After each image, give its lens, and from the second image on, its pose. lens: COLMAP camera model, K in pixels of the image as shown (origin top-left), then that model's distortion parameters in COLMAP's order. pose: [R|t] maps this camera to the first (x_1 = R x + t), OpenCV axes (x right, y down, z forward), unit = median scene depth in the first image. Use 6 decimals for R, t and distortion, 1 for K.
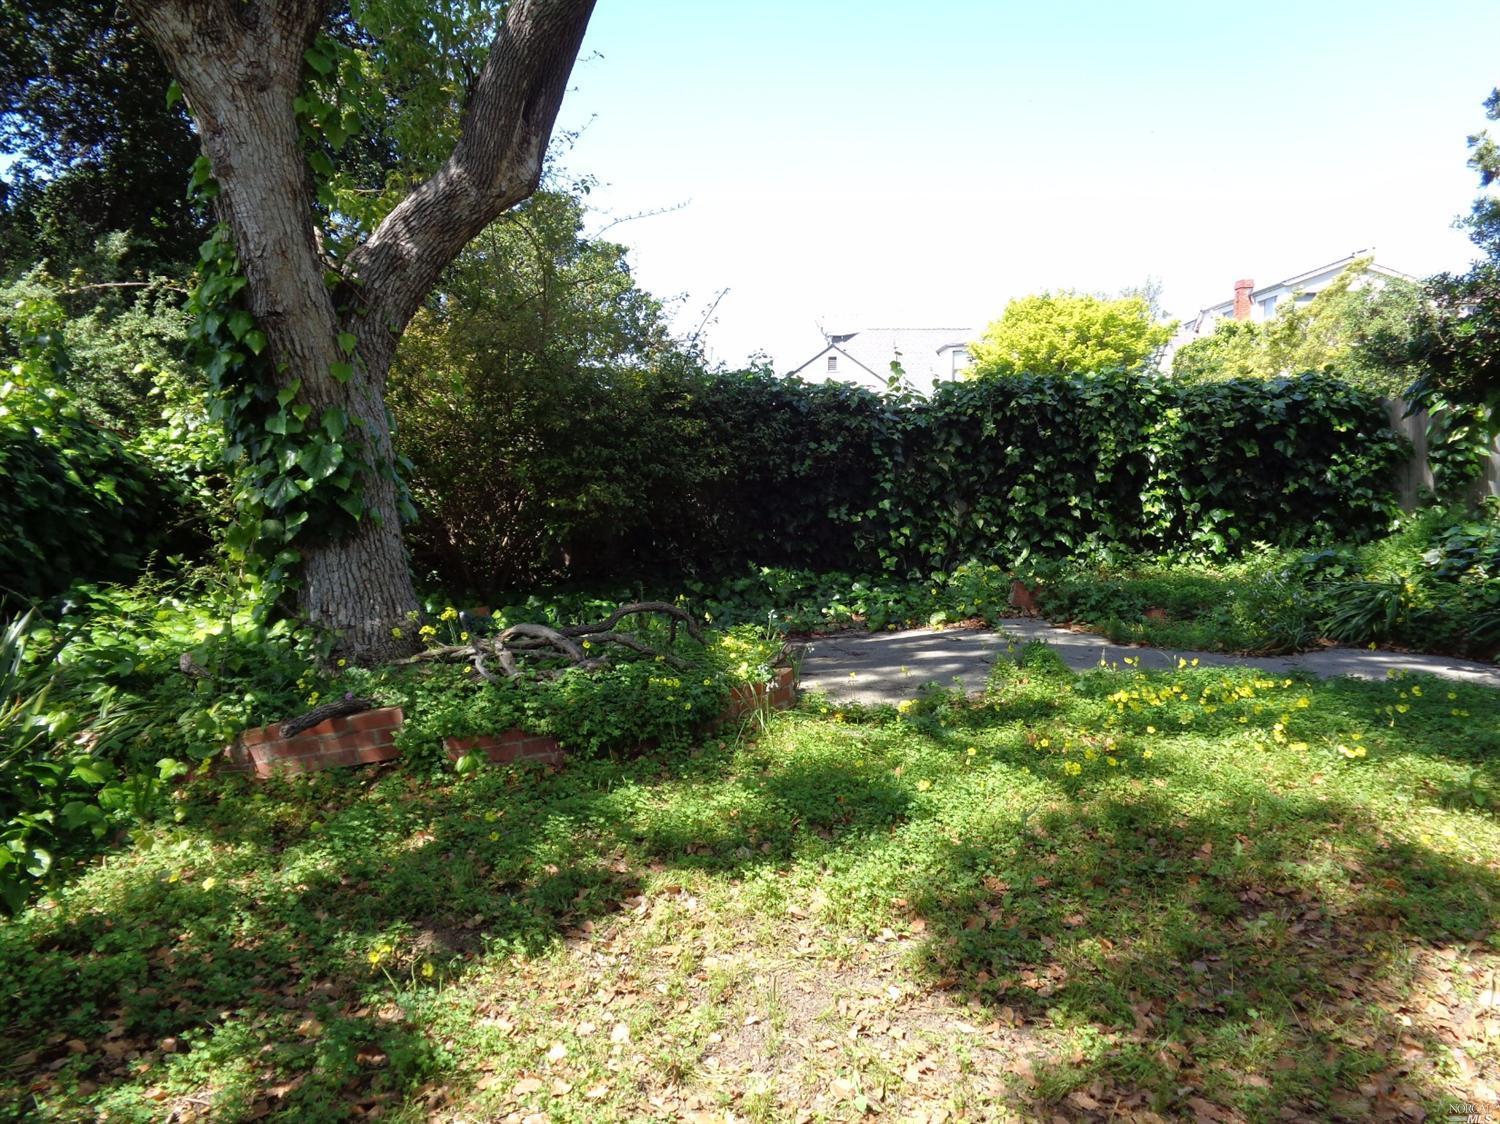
lens RADIAL K [[1142.6, 0, 750.0], [0, 1142.6, 562.0], [0, 0, 1]] dist [0.001796, 0.009008]
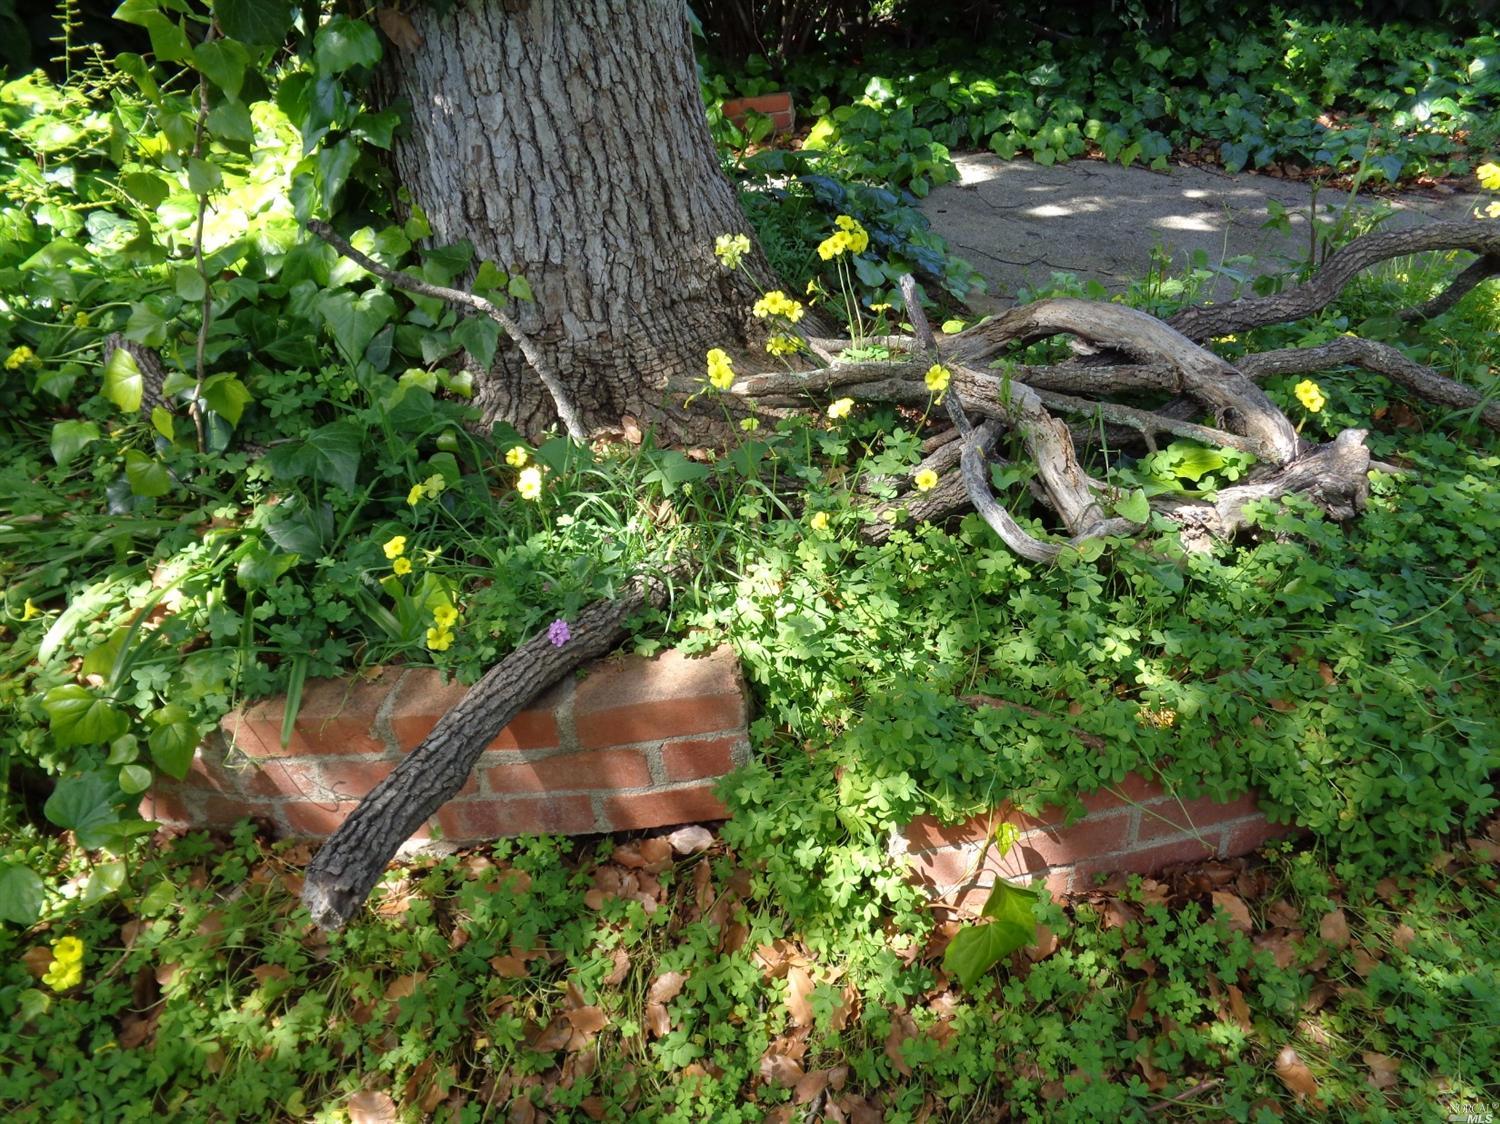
lens RADIAL K [[1142.6, 0, 750.0], [0, 1142.6, 562.0], [0, 0, 1]] dist [0.001796, 0.009008]
pose [[0.982641, 0.101458, -0.155315, -0.228825], [-0.018369, 0.886300, 0.462748, -0.024551], [0.184605, -0.451862, 0.872778, 0.673335]]
